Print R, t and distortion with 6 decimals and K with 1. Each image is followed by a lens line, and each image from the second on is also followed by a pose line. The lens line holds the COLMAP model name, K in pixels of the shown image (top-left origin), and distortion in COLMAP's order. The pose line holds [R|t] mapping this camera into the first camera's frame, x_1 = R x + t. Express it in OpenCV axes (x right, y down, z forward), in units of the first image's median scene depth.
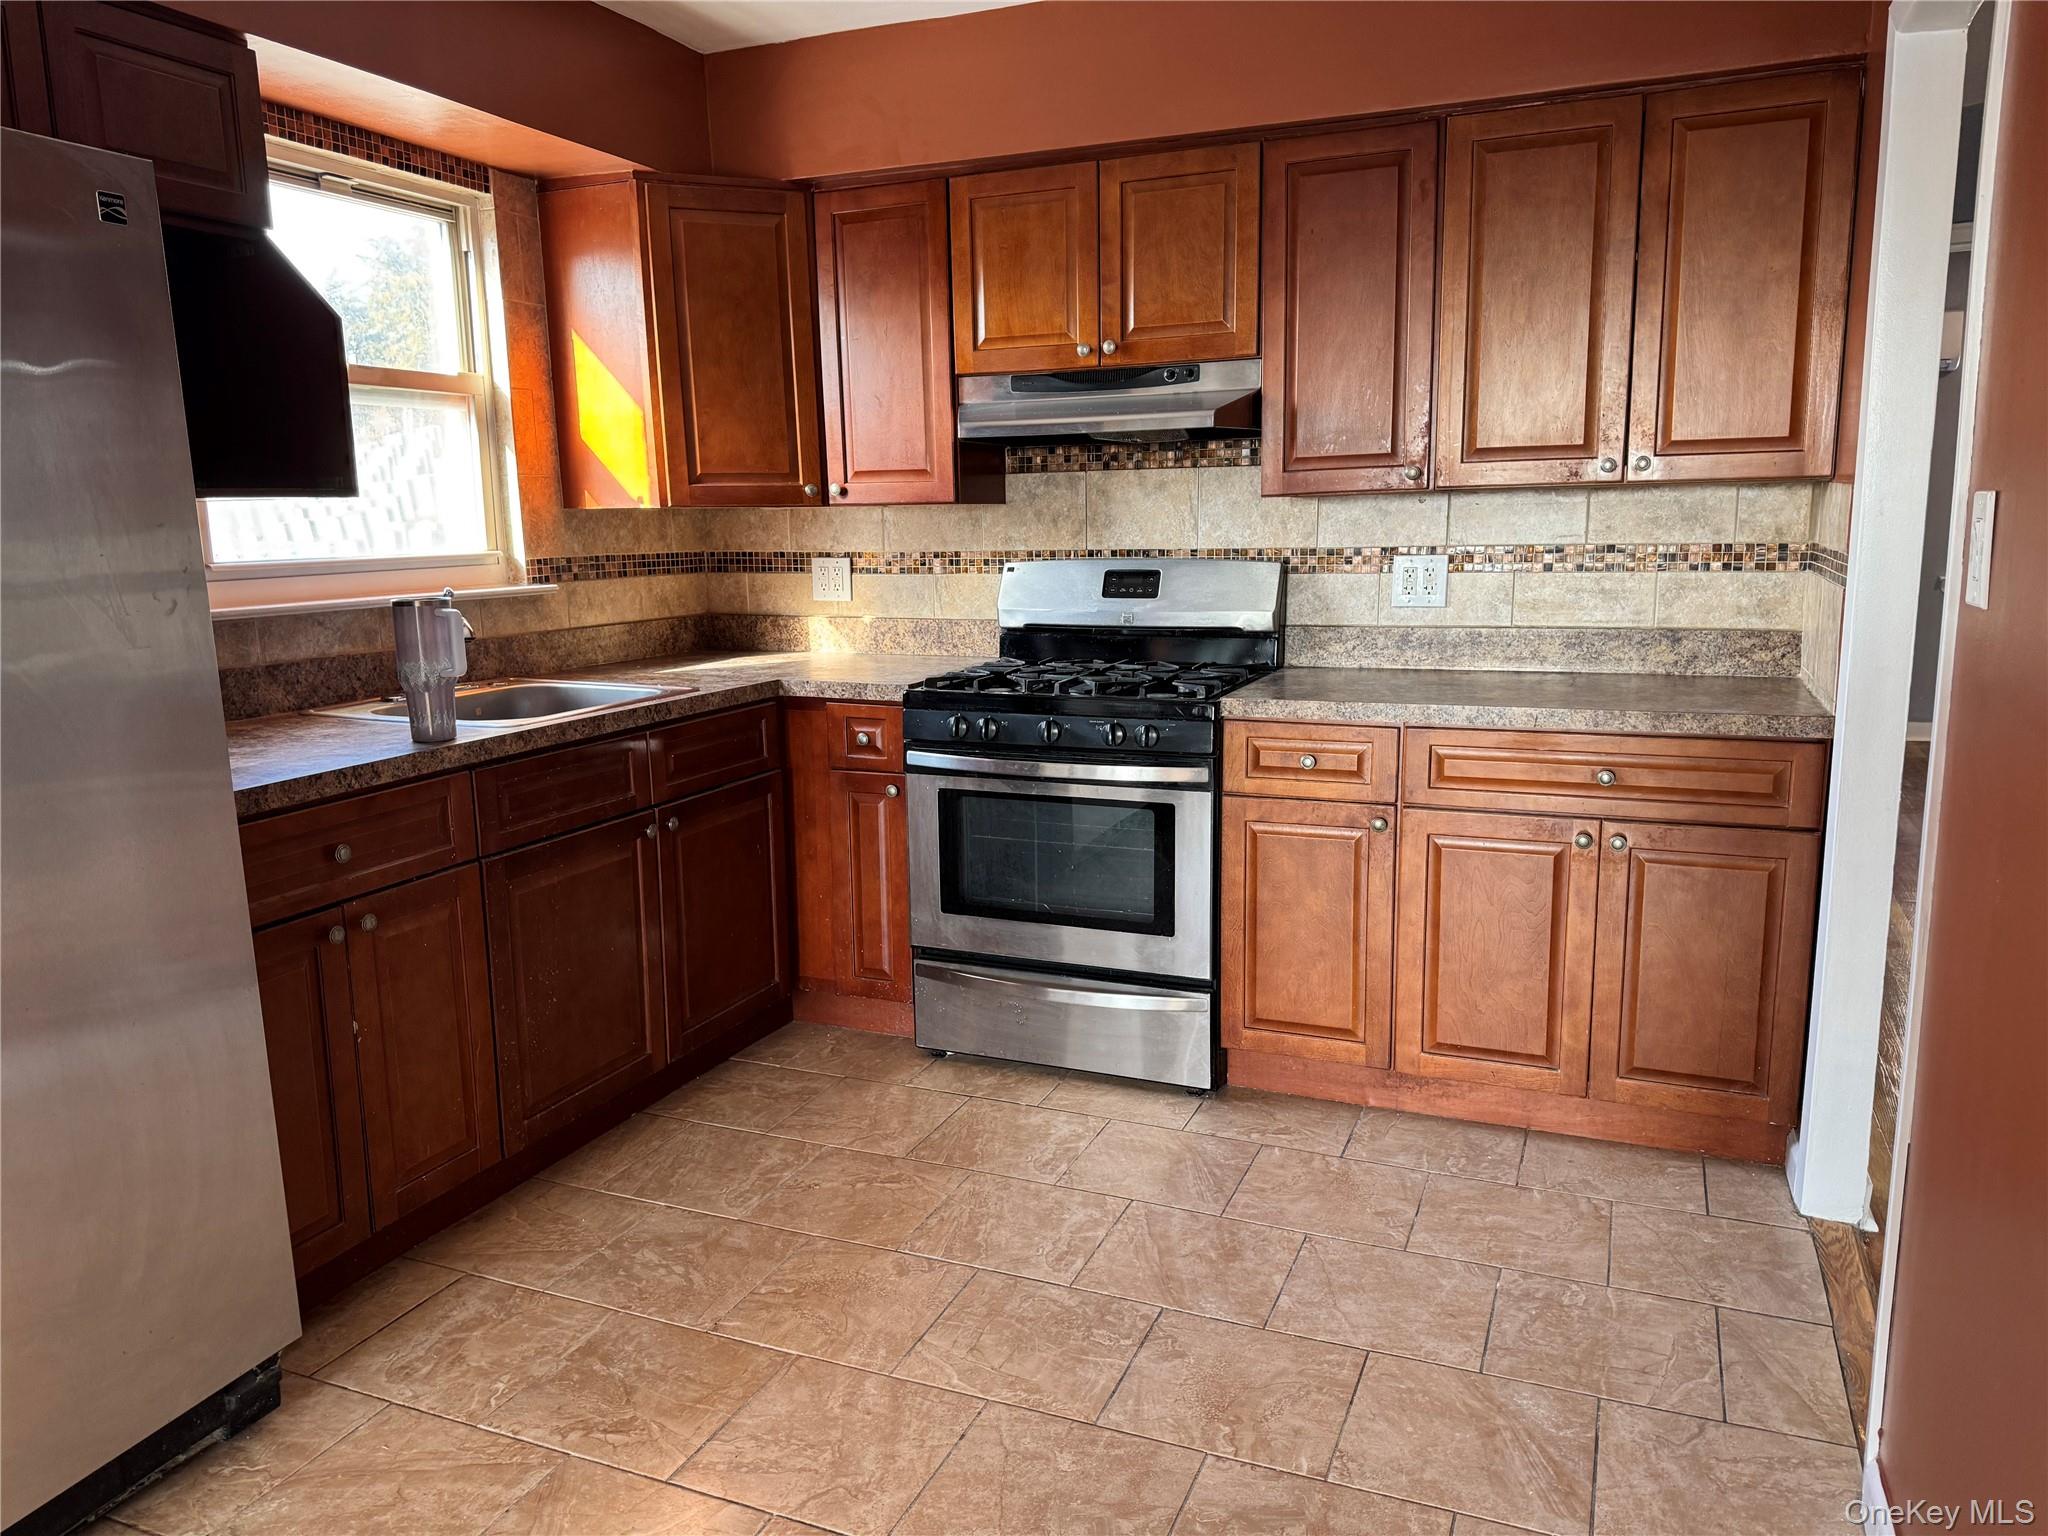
lens RADIAL K [[1434.9, 0, 1028.9], [0, 1434.9, 779.0], [0, 0, 1]] dist [0.149443, -0.257766]
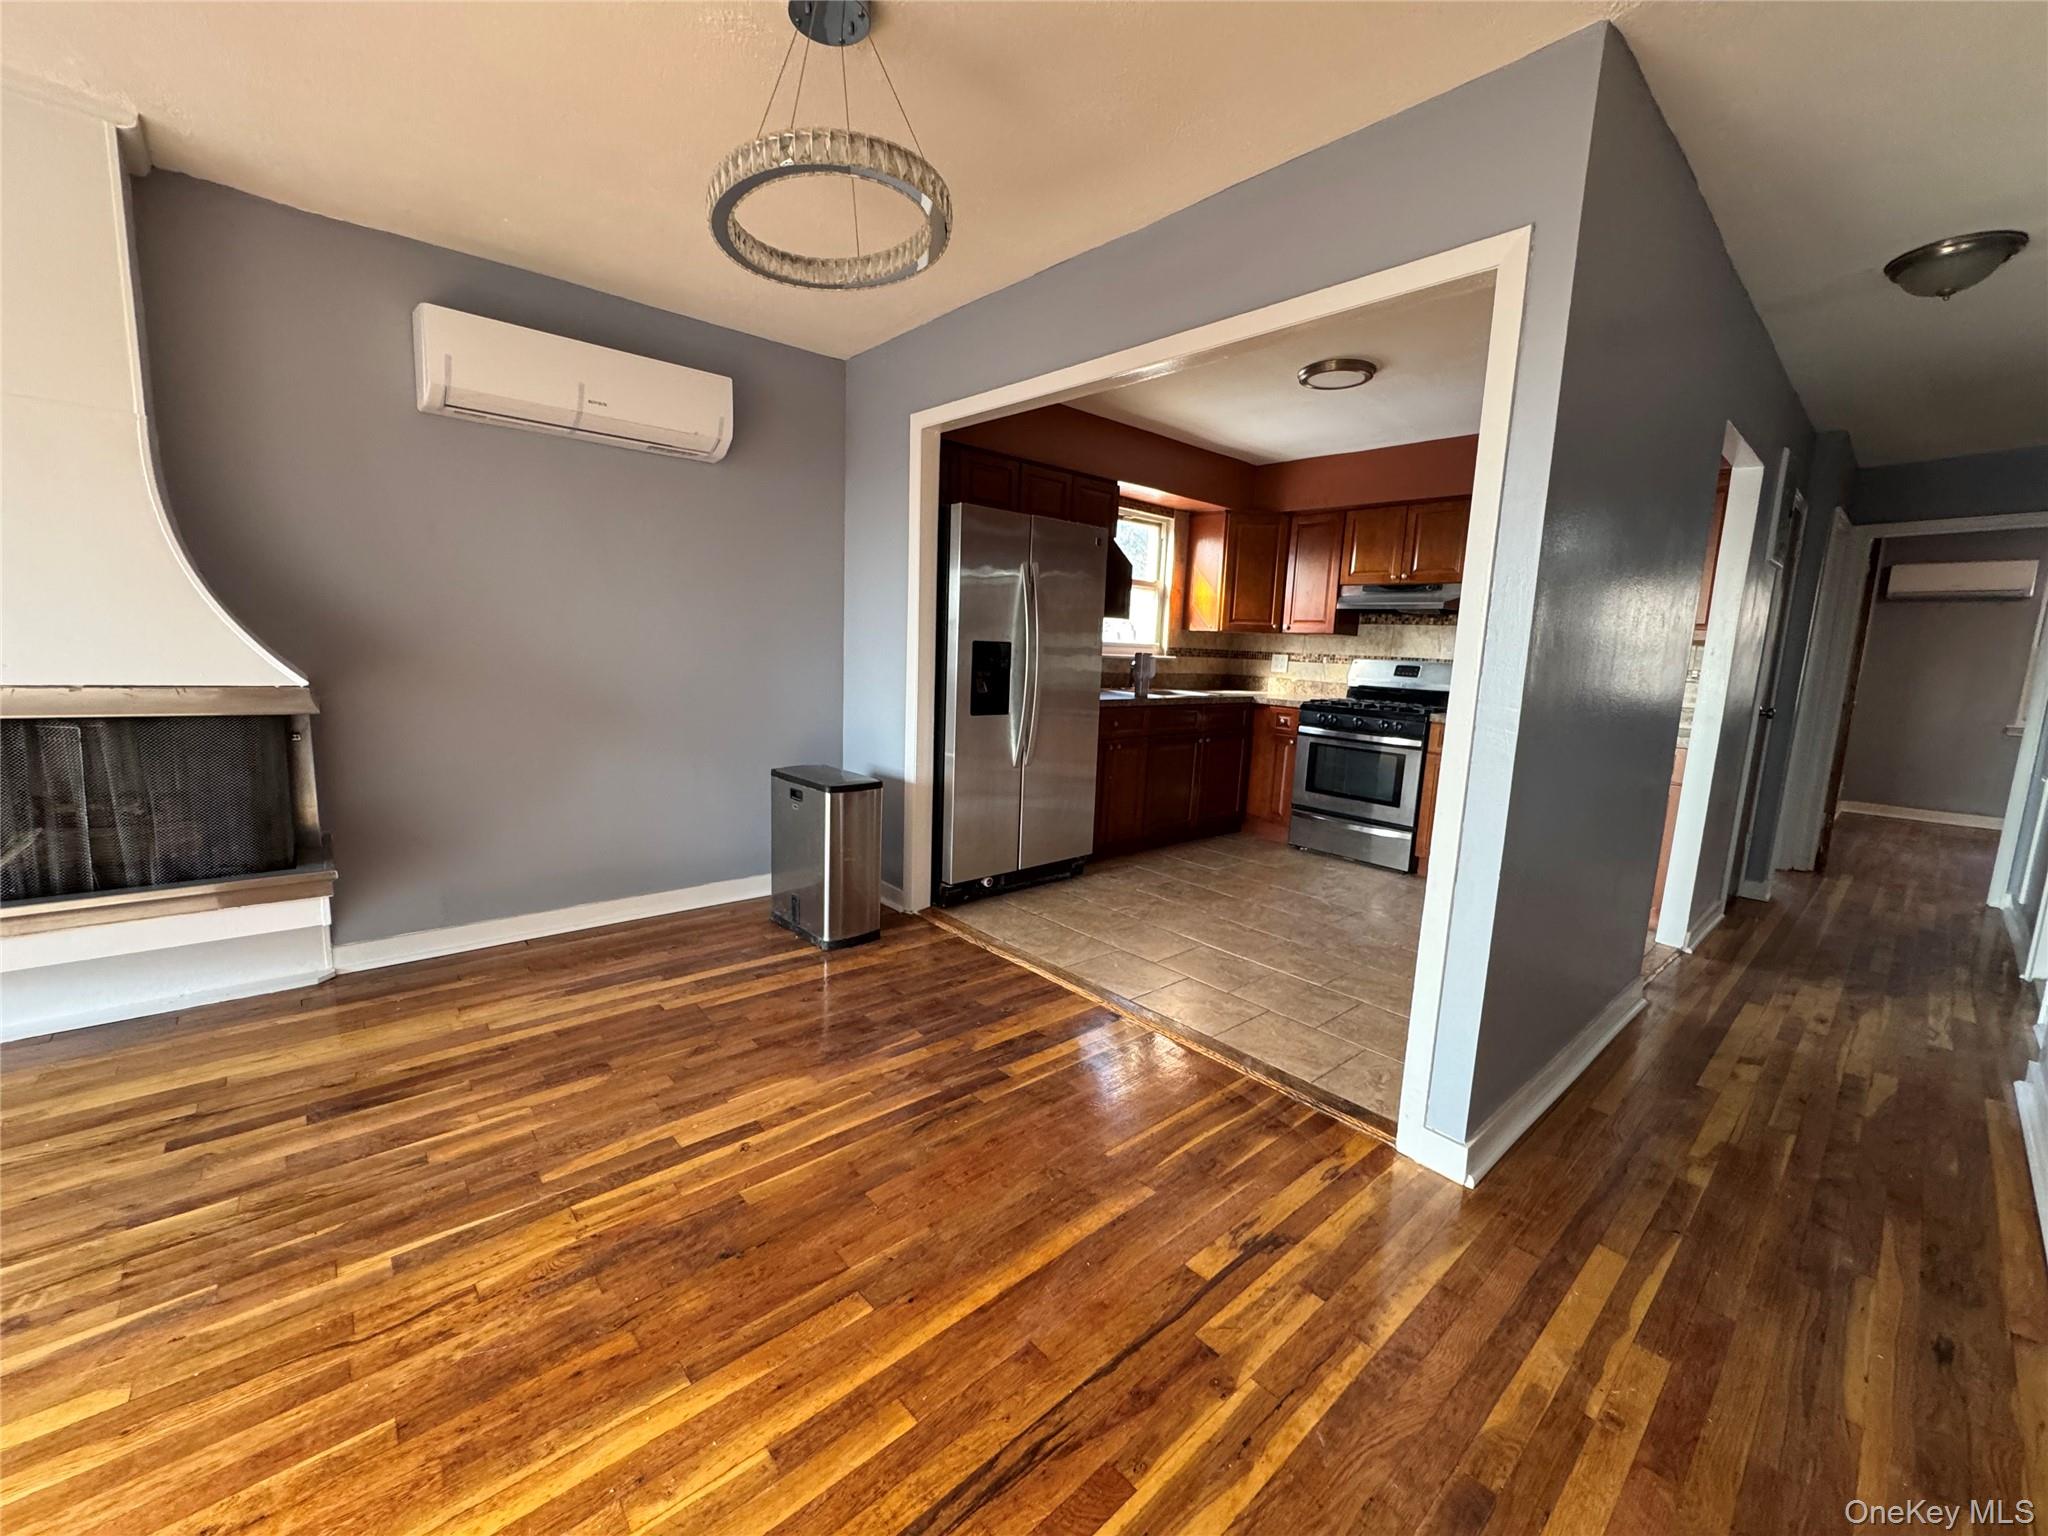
lens RADIAL K [[819.9, 0, 1022.2], [0, 819.9, 765.8], [0, 0, 1]] dist [-0.001715, -0.000441]
pose [[0.898366, 0.121596, -0.422081, 0.094616], [-0.137832, 0.990423, -0.008038, 0.126277], [0.417062, 0.065398, 0.906522, -0.521975]]
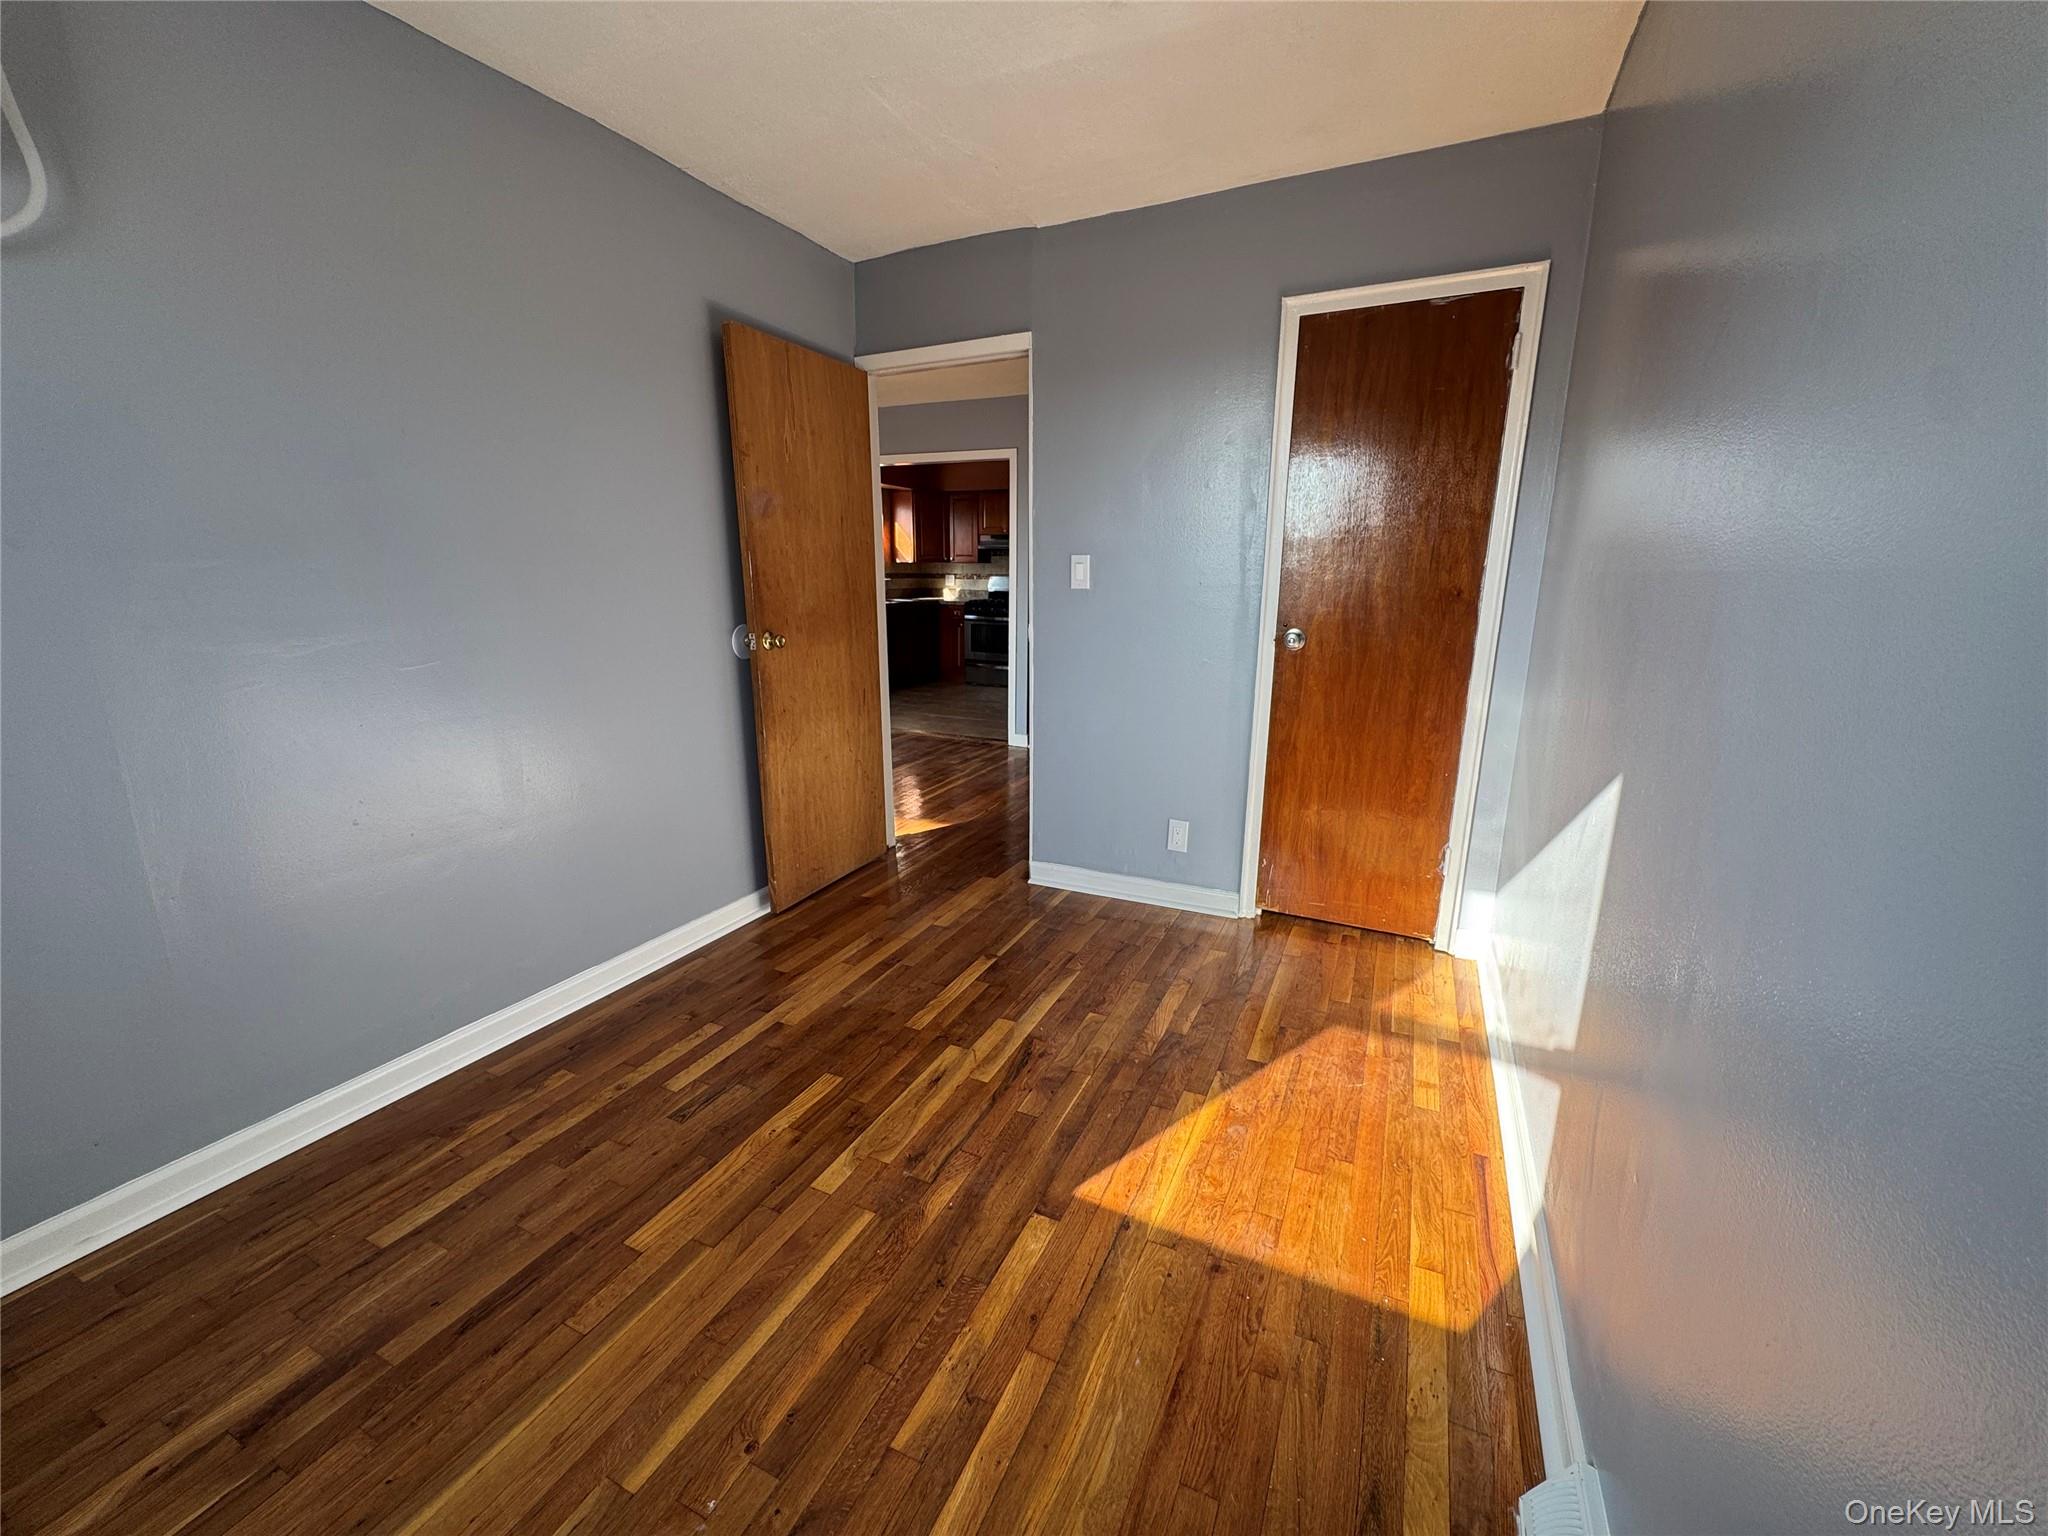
lens RADIAL K [[819.9, 0, 1022.2], [0, 819.9, 765.8], [0, 0, 1]] dist [-0.001715, -0.000441]
pose [[0.998194, 0.037221, -0.047142, 0.236825], [-0.034463, 0.997720, 0.058021, 0.295342], [0.049195, -0.056291, 0.997202, -1.618084]]
